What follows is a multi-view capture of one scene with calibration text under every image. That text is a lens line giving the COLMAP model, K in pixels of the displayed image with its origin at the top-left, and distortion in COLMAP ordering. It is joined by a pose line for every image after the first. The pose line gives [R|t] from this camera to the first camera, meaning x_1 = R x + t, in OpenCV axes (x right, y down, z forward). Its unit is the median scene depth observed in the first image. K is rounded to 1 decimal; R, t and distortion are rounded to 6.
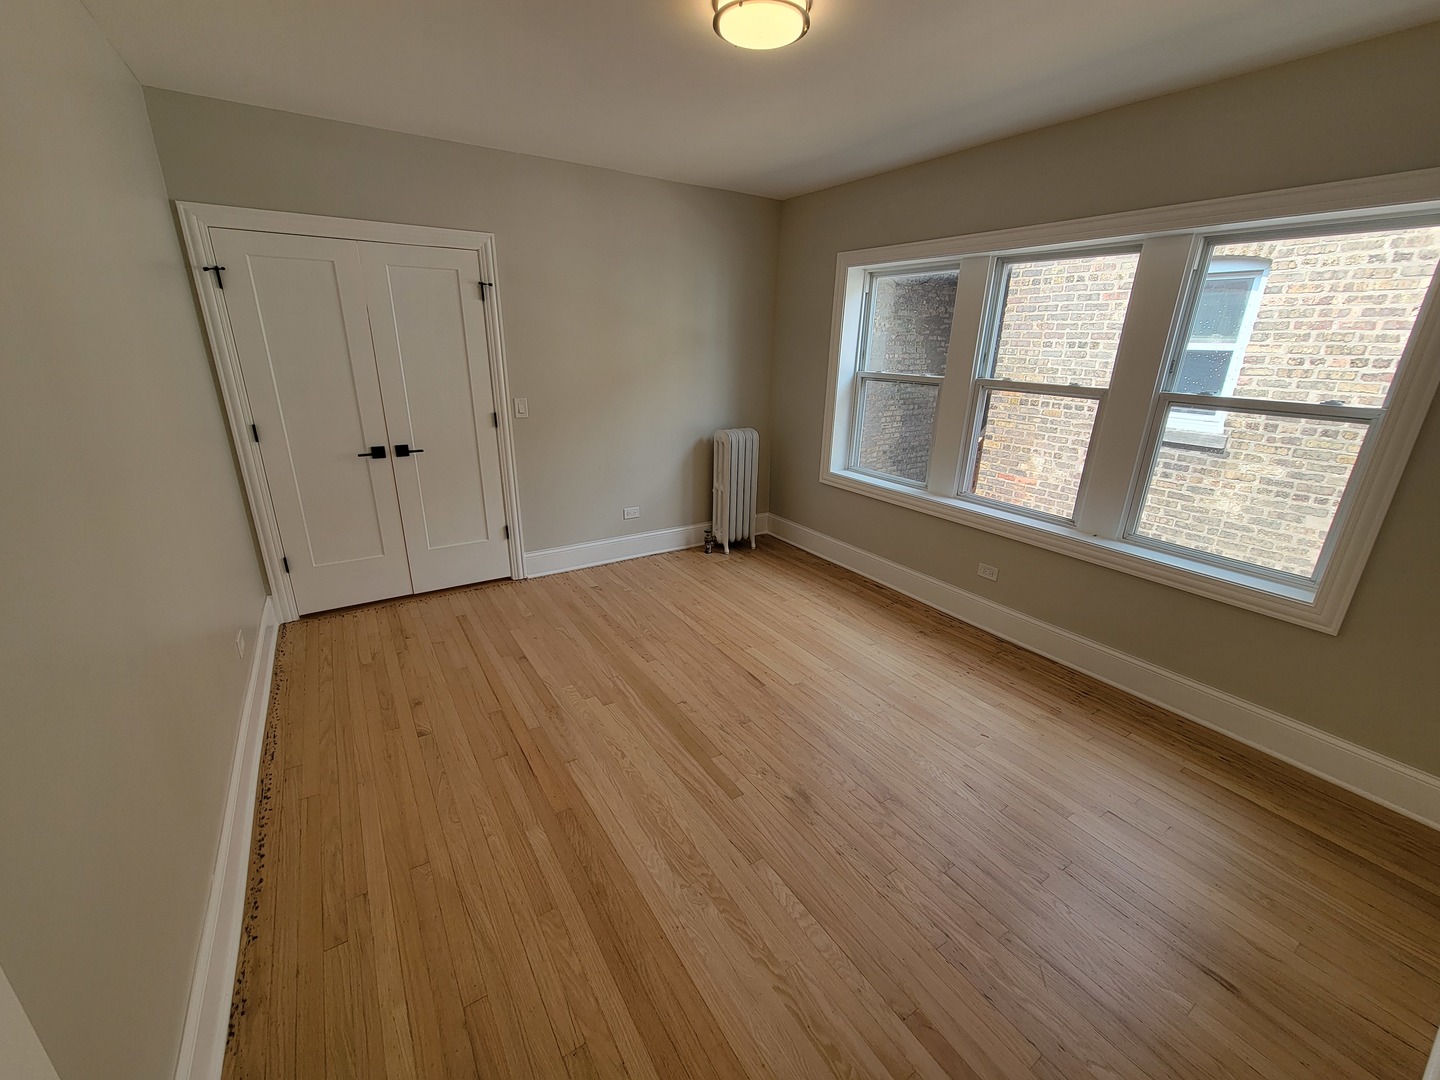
lens RADIAL K [[591.0, 0, 717.2], [0, 591.0, 542.2], [0, 0, 1]] dist [-0.003116, 0.000981]
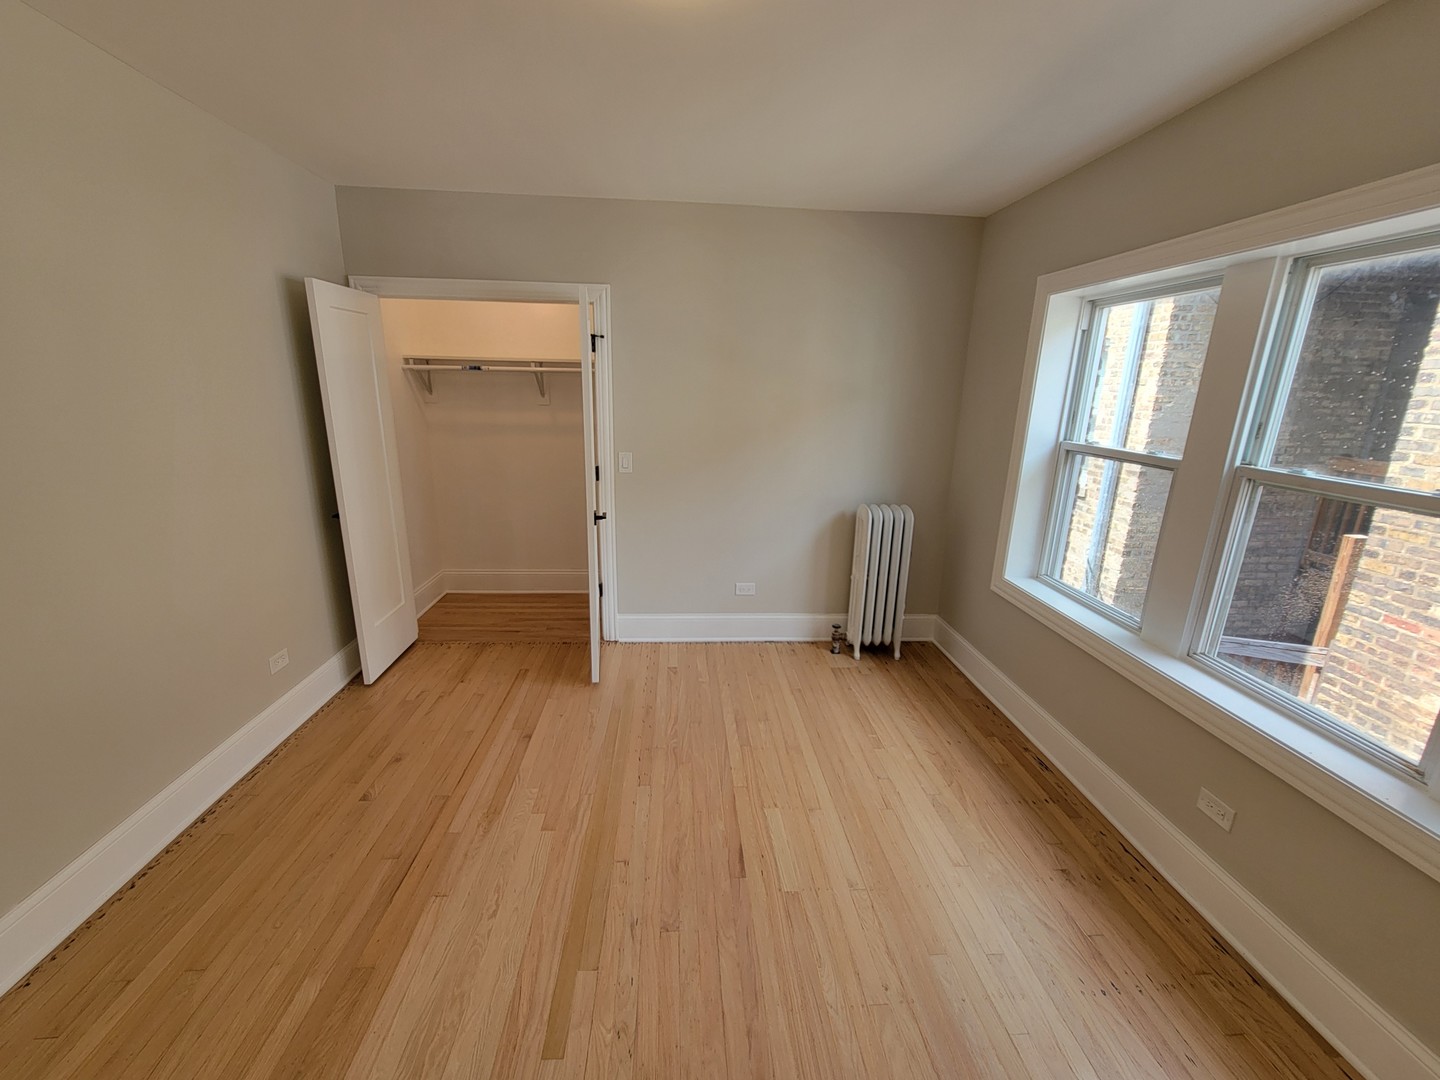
lens RADIAL K [[595.0, 0, 717.4], [0, 595.0, 541.0], [0, 0, 1]] dist [-0.002011, 0.000325]
pose [[0.874326, 0.126948, -0.468442, 0.276040], [-0.164998, 0.985445, -0.040904, -0.096852], [0.456431, 0.113055, 0.882547, 0.262906]]
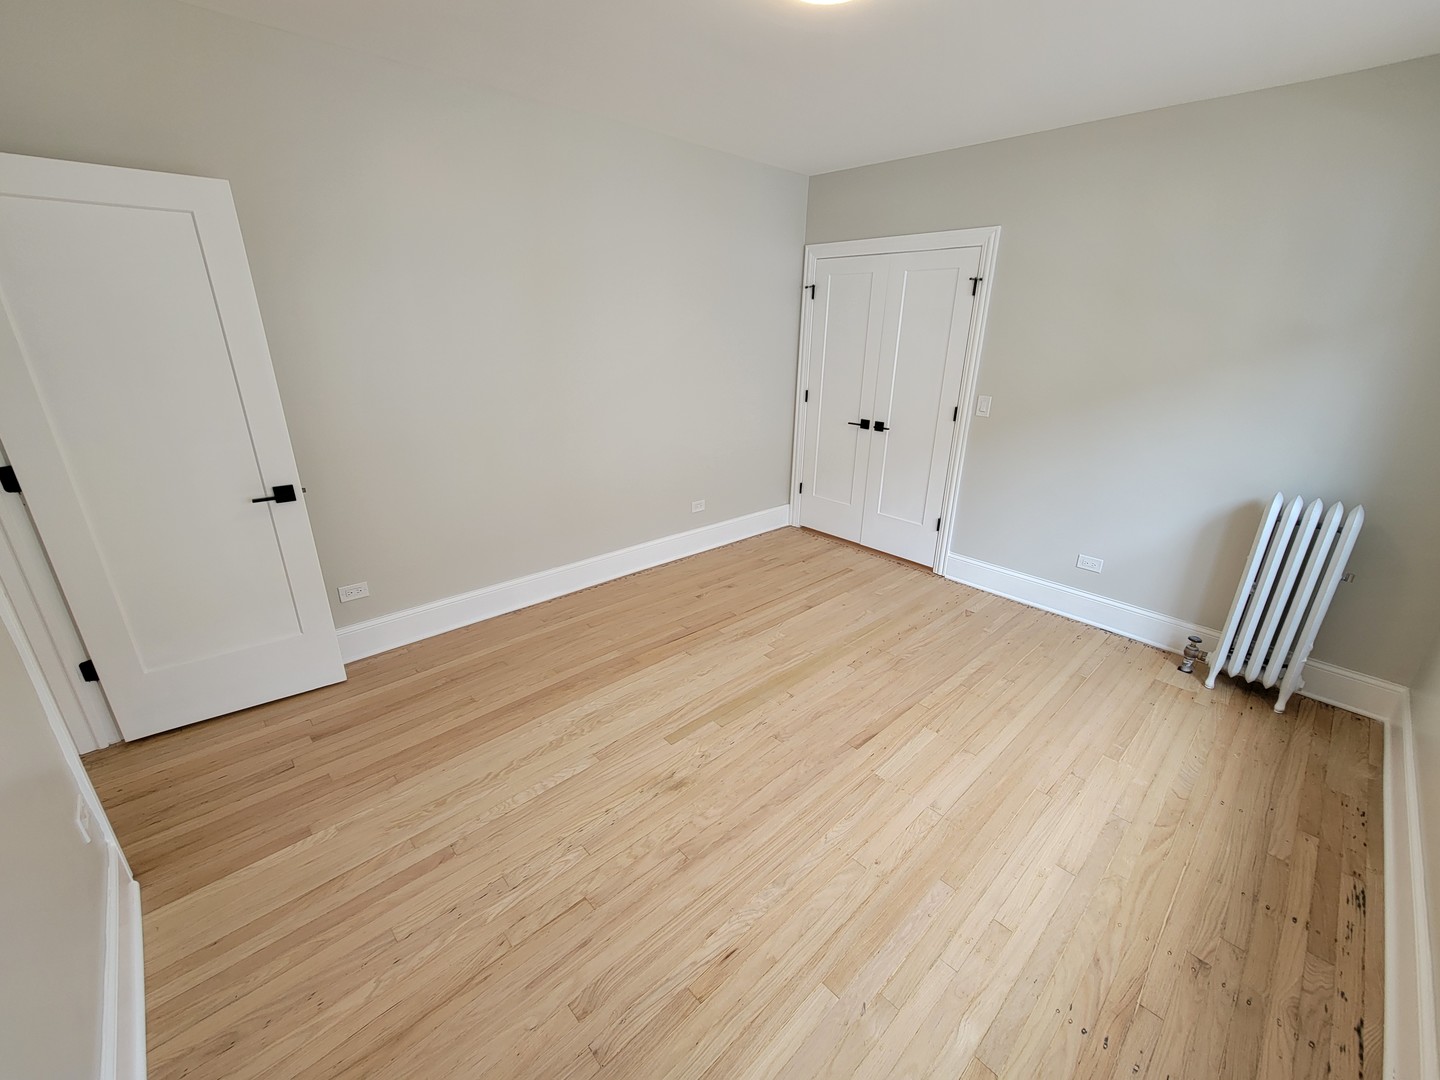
lens RADIAL K [[591.0, 0, 717.2], [0, 591.0, 542.2], [0, 0, 1]] dist [-0.003116, 0.000981]
pose [[0.176570, 0.329075, -0.927649, 0.597369], [-0.333260, 0.906780, 0.258239, -0.140840], [0.926154, 0.263551, 0.269777, 0.430363]]
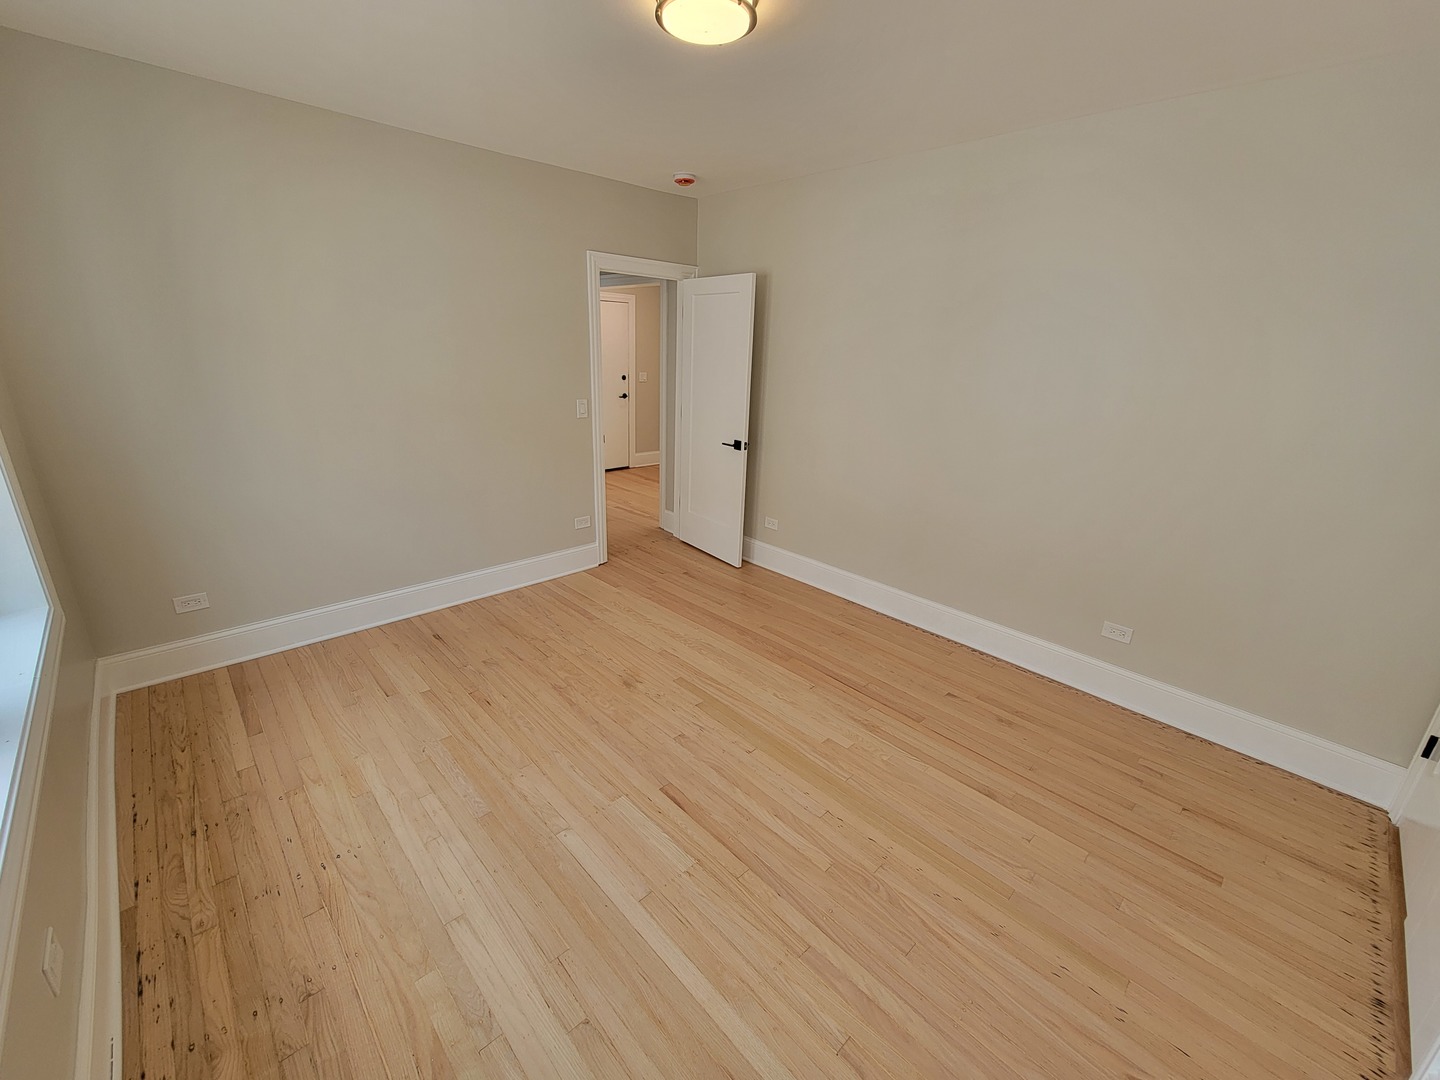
lens RADIAL K [[593.1, 0, 715.7], [0, 593.1, 539.1], [0, 0, 1]] dist [-0.000172, 0.000273]
pose [[-0.981302, 0.007649, -0.192321, 0.130253], [-0.111144, 0.793261, 0.598651, -0.410042], [0.157140, 0.608833, -0.777579, 1.176725]]
